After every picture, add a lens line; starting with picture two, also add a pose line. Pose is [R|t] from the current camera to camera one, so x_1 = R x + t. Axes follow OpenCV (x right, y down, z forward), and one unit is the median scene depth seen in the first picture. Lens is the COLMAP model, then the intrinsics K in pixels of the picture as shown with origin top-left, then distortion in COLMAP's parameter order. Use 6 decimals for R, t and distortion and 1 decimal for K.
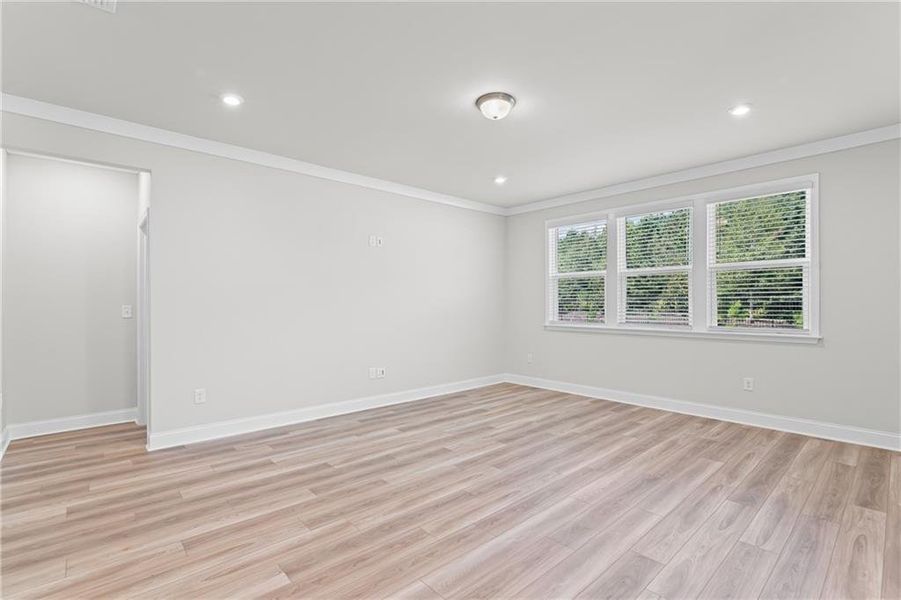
lens RADIAL K [[419.8, 0, 454.0], [0, 419.8, 304.3], [0, 0, 1]] dist [-0.017795, 0.001195]
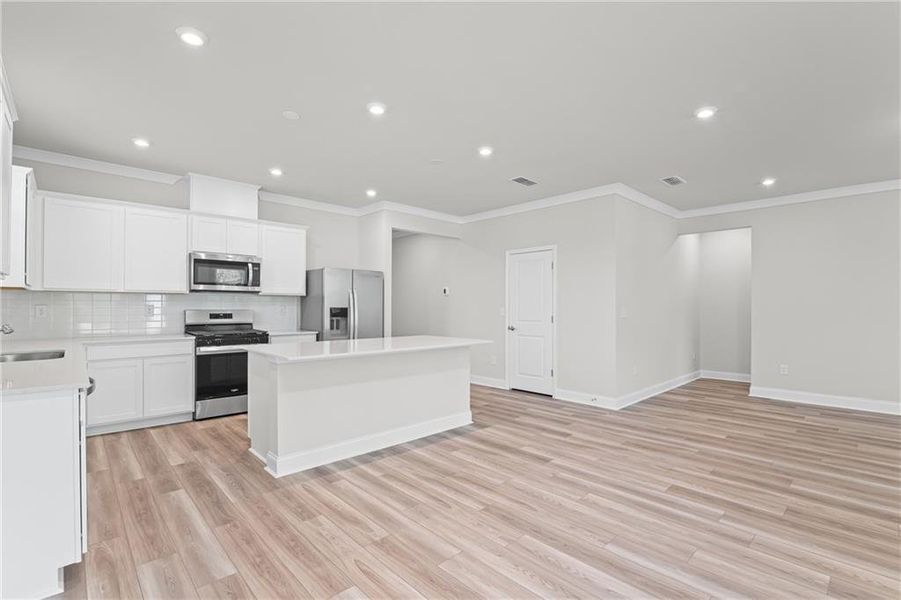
lens RADIAL K [[419.8, 0, 454.0], [0, 419.8, 304.3], [0, 0, 1]] dist [-0.017795, 0.001195]
pose [[0.033516, -0.005532, -0.999423, 0.962042], [-0.003916, 0.999976, -0.005666, -0.004418], [0.999431, 0.004103, 0.033494, -0.265801]]
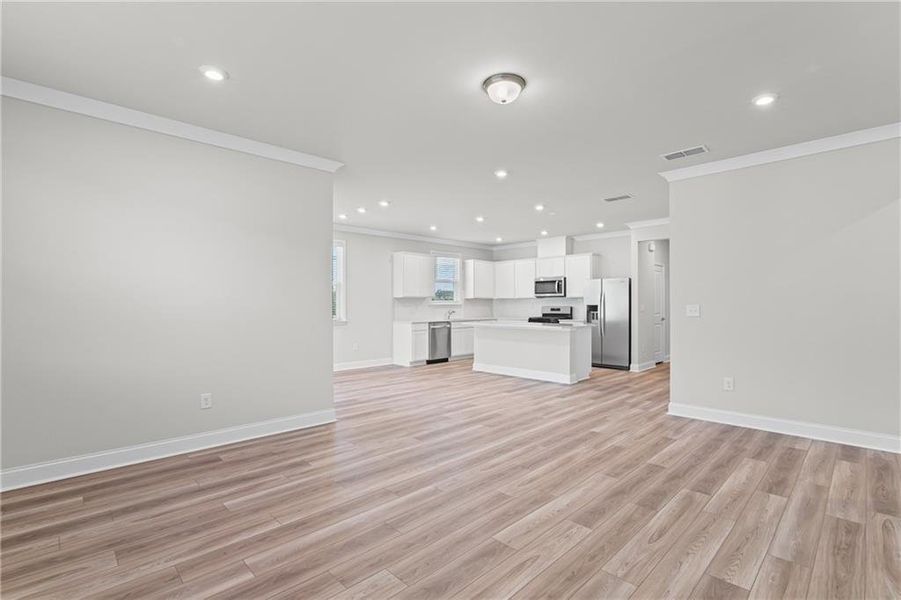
lens RADIAL K [[419.8, 0, 454.0], [0, 419.8, 304.3], [0, 0, 1]] dist [-0.017795, 0.001195]
pose [[-0.999190, 0.001754, -0.040208, 0.231915], [0.001823, 0.999997, -0.001684, 0.001065], [0.040205, -0.001756, -0.999190, 1.797483]]
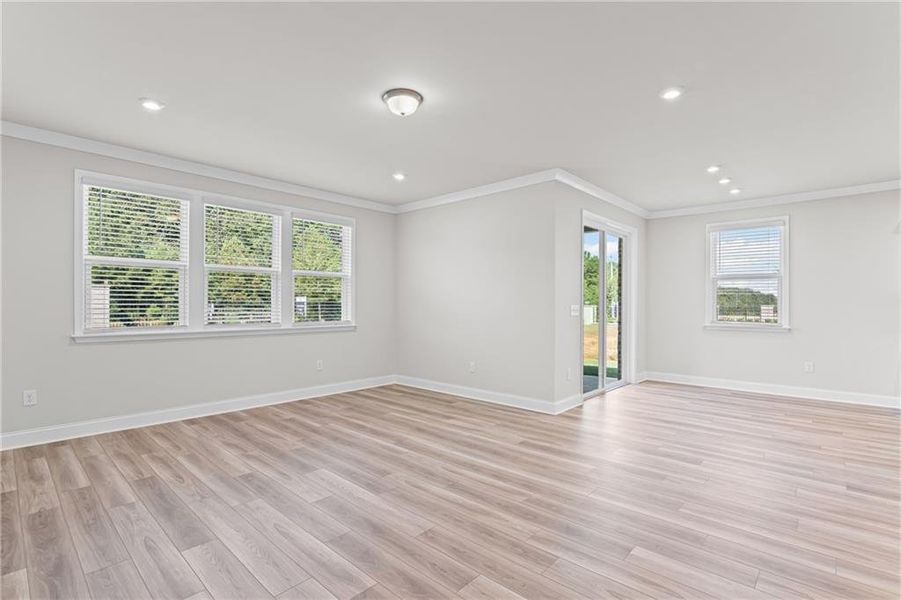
lens RADIAL K [[419.8, 0, 454.0], [0, 419.8, 304.3], [0, 0, 1]] dist [-0.017795, 0.001195]
pose [[-0.094423, -0.000332, 0.995532, -0.849271], [-0.005026, 0.999987, -0.000144, -0.004158], [-0.995519, -0.005017, -0.094424, 0.914040]]
